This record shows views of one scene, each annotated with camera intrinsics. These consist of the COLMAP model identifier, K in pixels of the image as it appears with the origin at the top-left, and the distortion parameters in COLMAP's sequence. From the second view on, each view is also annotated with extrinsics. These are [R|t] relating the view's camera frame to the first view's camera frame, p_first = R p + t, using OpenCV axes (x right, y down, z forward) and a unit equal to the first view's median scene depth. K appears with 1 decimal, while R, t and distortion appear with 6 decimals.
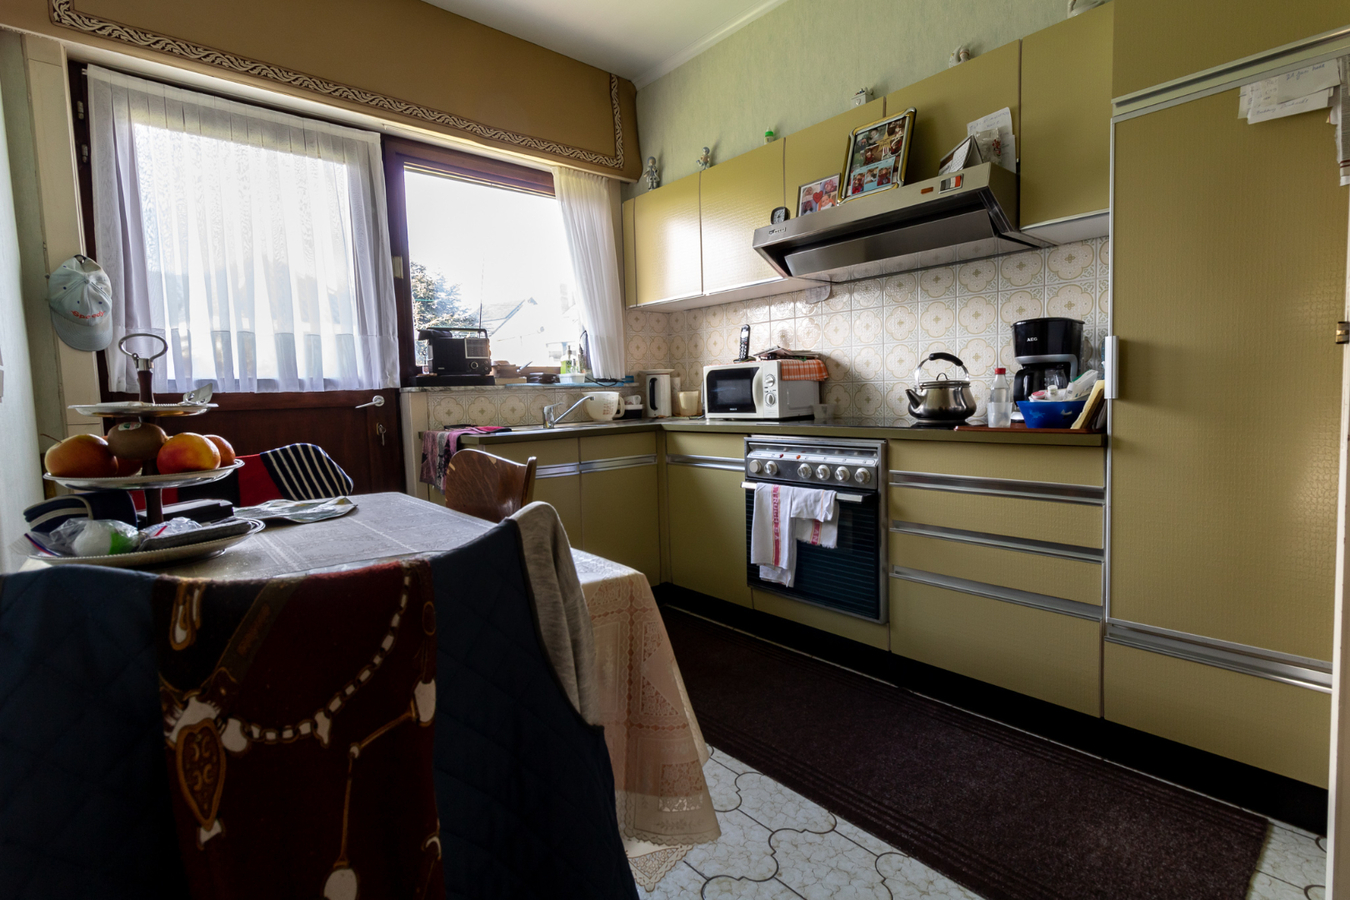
lens RADIAL K [[641.7, 0, 676.9], [0, 641.7, 449.0], [0, 0, 1]] dist [0.014051, 0.000329]
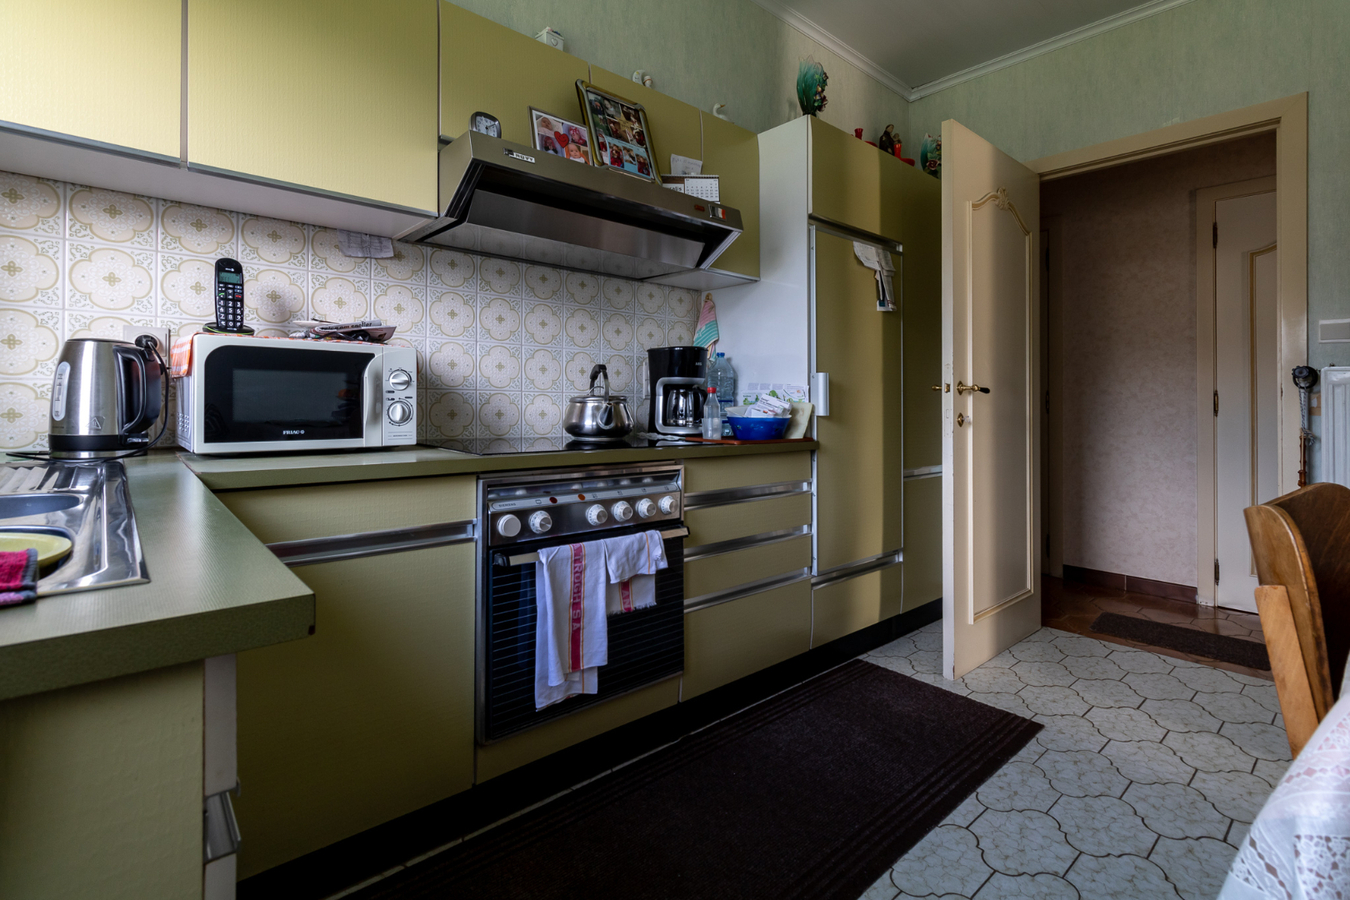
lens RADIAL K [[641.7, 0, 694.3], [0, 641.7, 402.4], [0, 0, 1]] dist [0.014051, 0.000329]
pose [[-0.023227, 0.025919, 0.999394, -0.523029], [0.070056, 0.997249, -0.024235, -0.066164], [-0.997273, 0.069450, -0.024979, 0.910781]]
